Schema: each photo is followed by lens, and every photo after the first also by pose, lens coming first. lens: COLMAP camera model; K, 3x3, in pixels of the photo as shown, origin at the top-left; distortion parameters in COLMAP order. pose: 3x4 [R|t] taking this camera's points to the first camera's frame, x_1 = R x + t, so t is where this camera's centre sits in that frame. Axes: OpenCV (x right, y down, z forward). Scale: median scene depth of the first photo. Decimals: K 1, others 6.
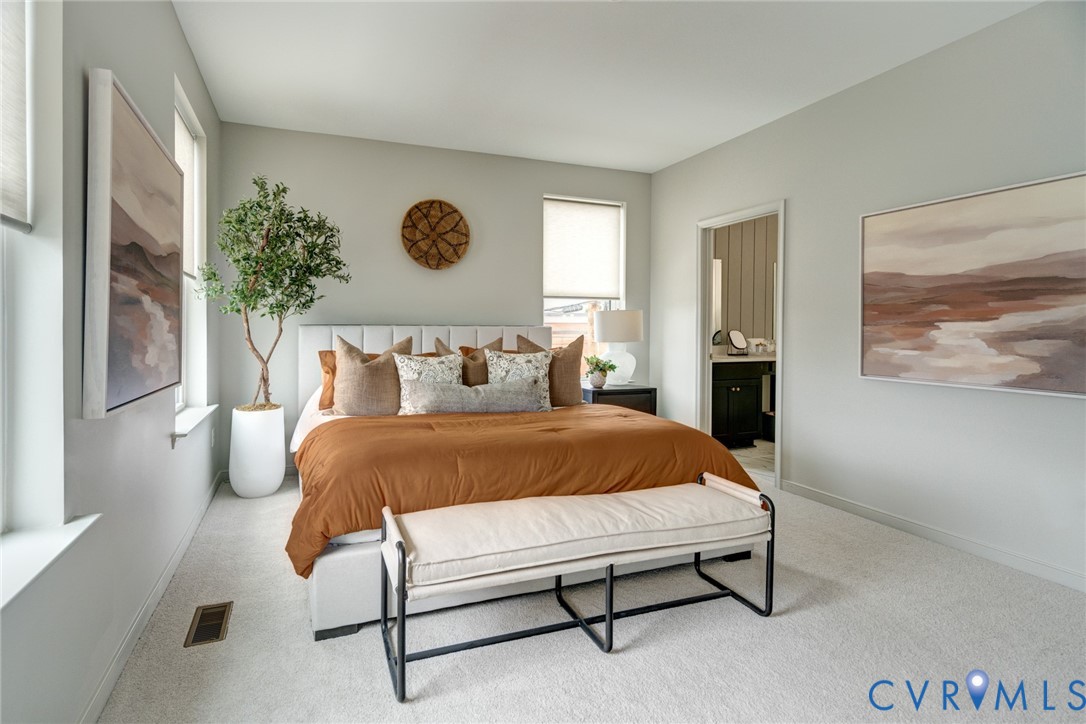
lens RADIAL K [[502.6, 0, 485.4], [0, 502.6, 330.3], [0, 0, 1]] dist [0.001724, 0.000088]
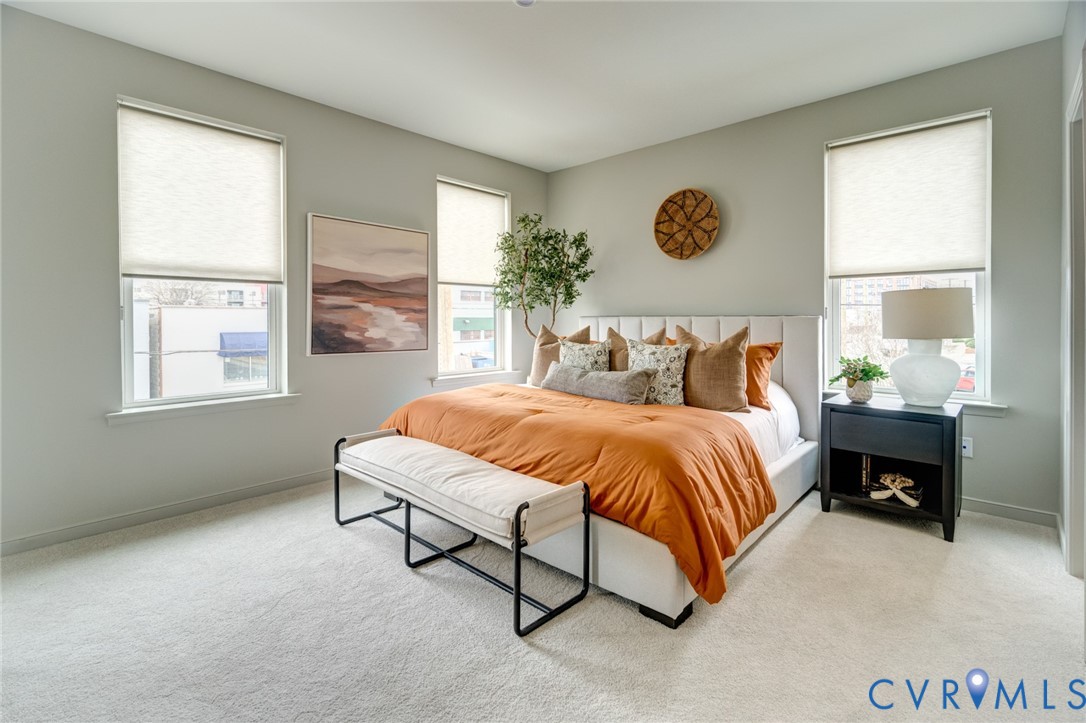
lens RADIAL K [[502.6, 0, 544.3], [0, 502.6, 319.1], [0, 0, 1]] dist [0.001724, 0.000088]
pose [[0.477899, -0.001909, -0.878413, 0.635136], [-0.002876, 0.999989, -0.003738, 0.001019], [0.878410, 0.004312, 0.477888, 0.279282]]
